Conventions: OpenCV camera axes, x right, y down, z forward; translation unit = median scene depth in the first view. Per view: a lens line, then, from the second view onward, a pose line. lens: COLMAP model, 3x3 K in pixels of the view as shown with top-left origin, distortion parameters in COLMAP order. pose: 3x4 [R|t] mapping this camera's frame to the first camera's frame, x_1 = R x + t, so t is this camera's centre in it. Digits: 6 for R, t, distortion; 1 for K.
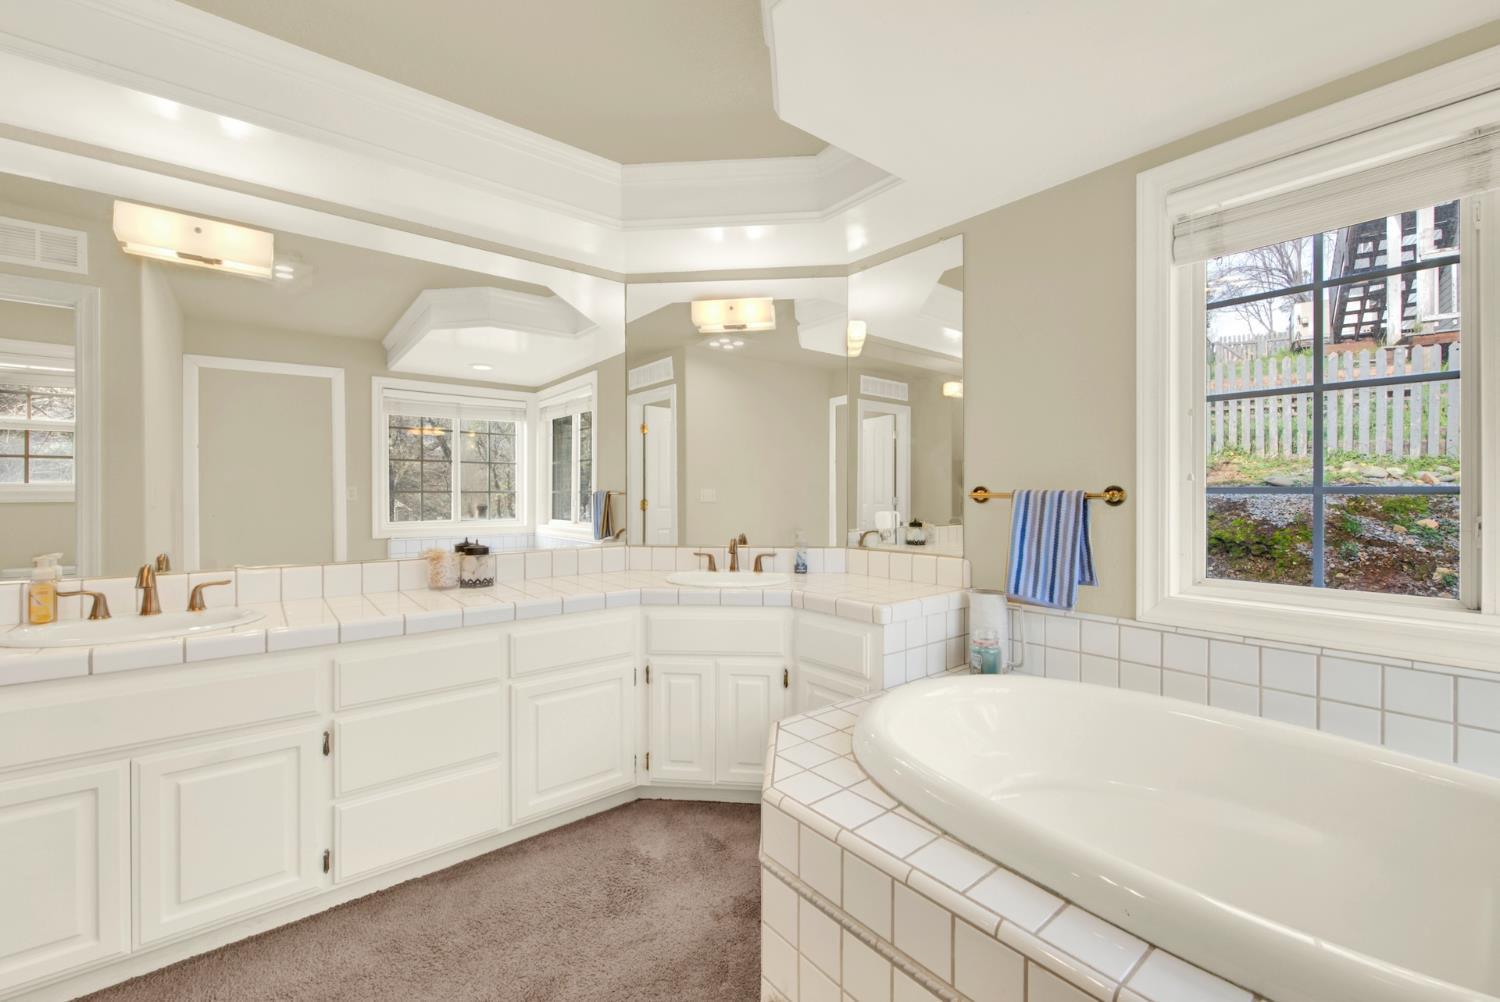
lens RADIAL K [[612.2, 0, 757.7], [0, 612.2, 499.2], [0, 0, 1]] dist [0.002000, -0.001001]
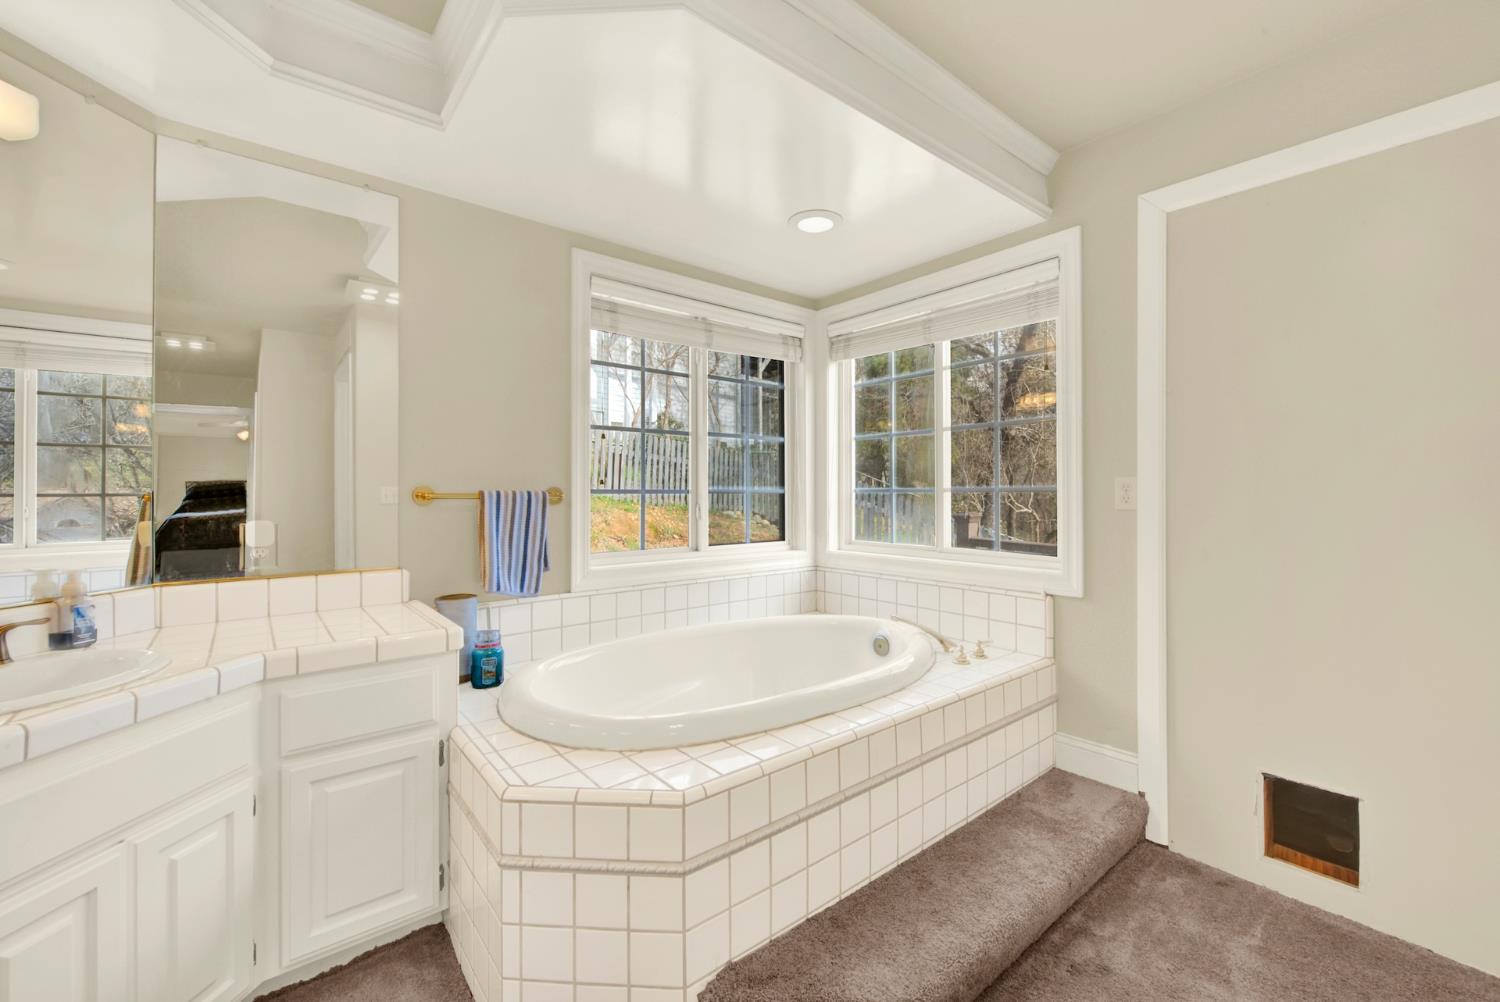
lens RADIAL K [[612.2, 0, 760.2], [0, 612.2, 488.4], [0, 0, 1]] dist [0.002000, -0.001001]
pose [[-0.001845, 0.006223, 0.999979, -0.703893], [0.011326, 0.999917, -0.006202, -0.007863], [-0.999934, 0.011314, -0.001916, 0.633998]]
